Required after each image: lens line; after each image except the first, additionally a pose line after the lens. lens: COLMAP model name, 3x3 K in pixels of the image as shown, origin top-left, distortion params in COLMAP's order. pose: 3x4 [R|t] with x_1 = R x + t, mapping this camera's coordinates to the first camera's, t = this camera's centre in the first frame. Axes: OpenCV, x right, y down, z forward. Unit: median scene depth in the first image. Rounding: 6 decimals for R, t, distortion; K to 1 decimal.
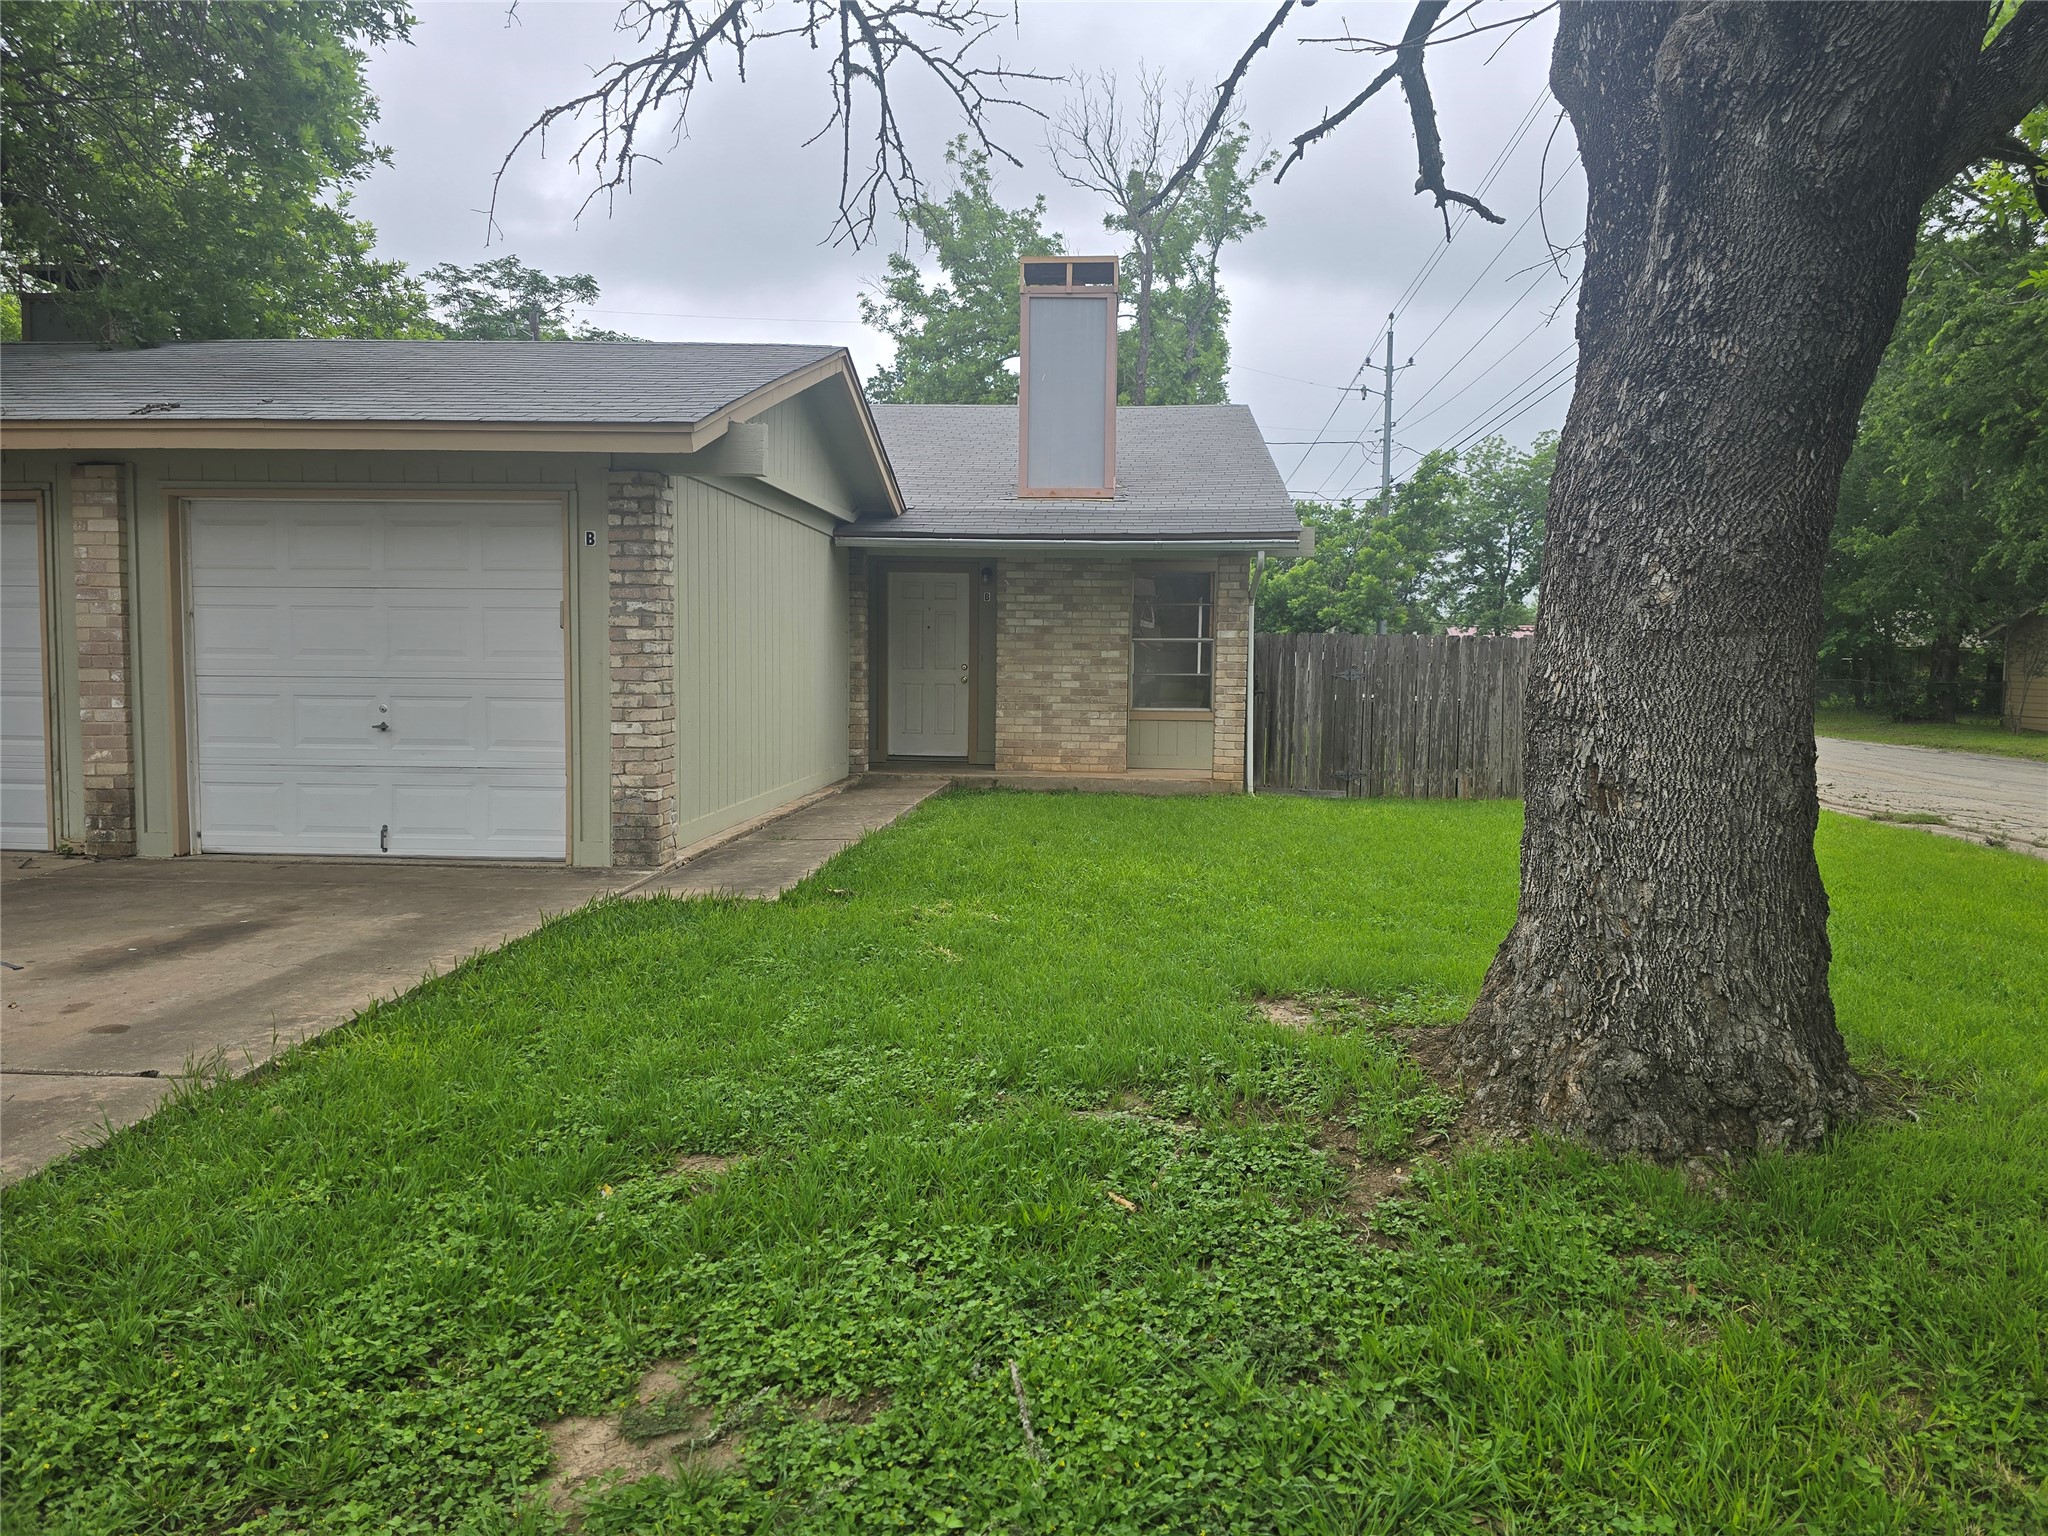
lens RADIAL K [[1371.5, 0, 1021.1], [0, 1371.5, 765.7], [0, 0, 1]] dist [0.041681, -0.032912]
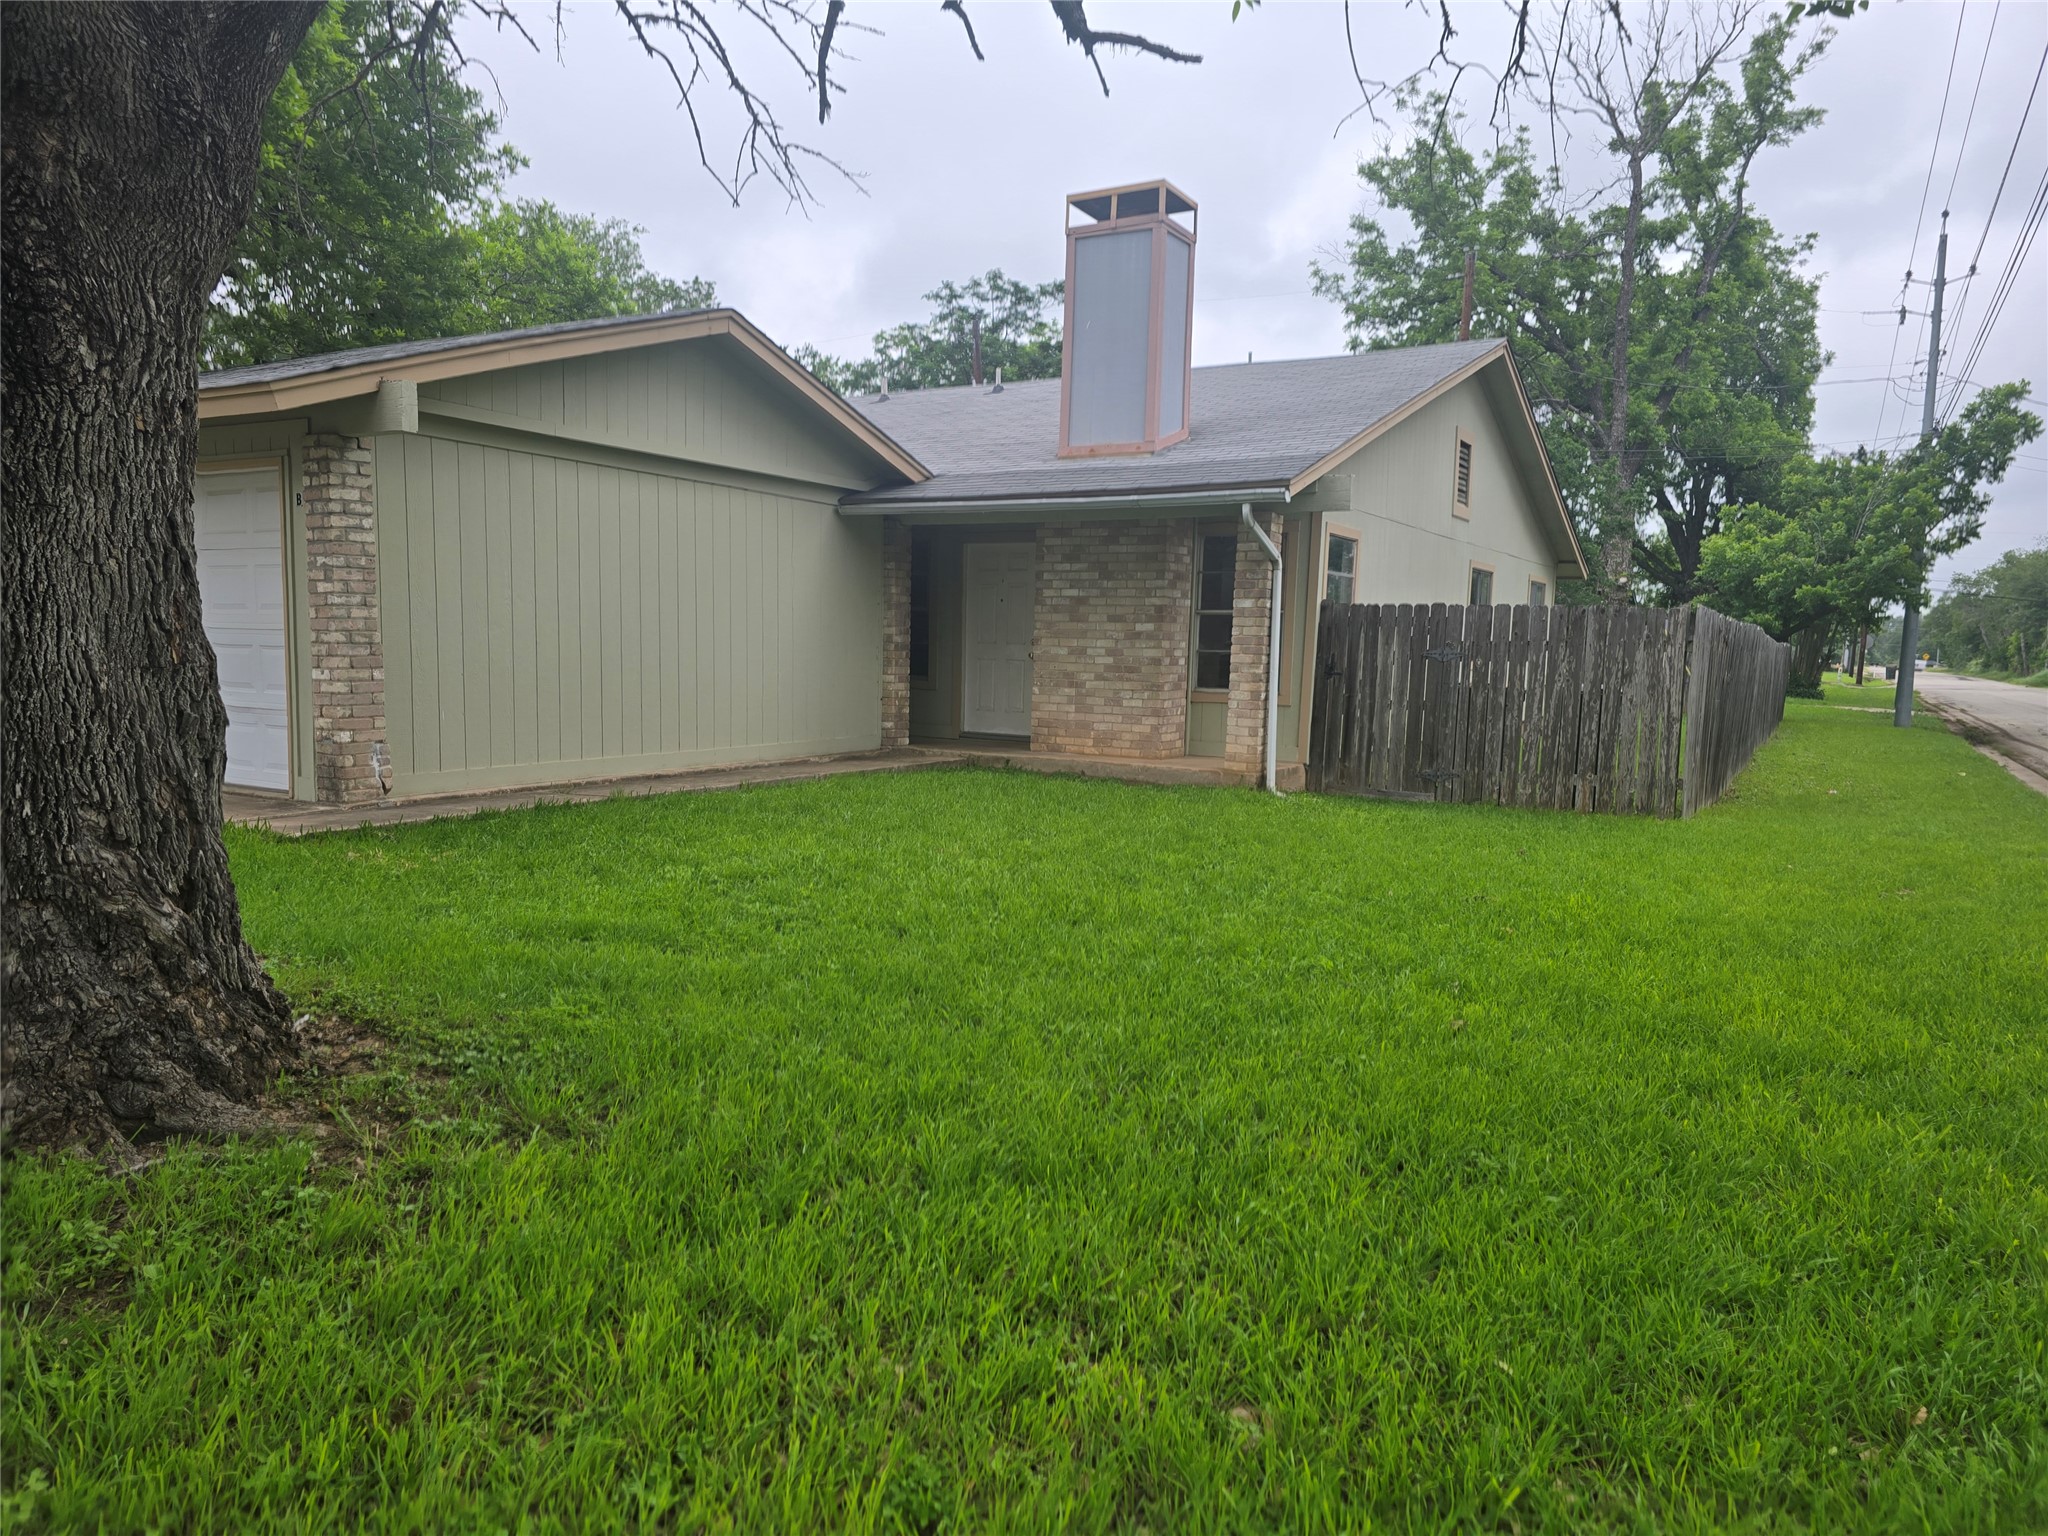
lens RADIAL K [[1371.5, 0, 1003.9], [0, 1371.5, 785.1], [0, 0, 1]] dist [0.041681, -0.032912]
pose [[0.895957, 0.053588, -0.440897, 0.373420], [-0.046957, 0.998560, 0.025946, 0.003267], [0.441652, -0.002543, 0.897183, 0.144082]]
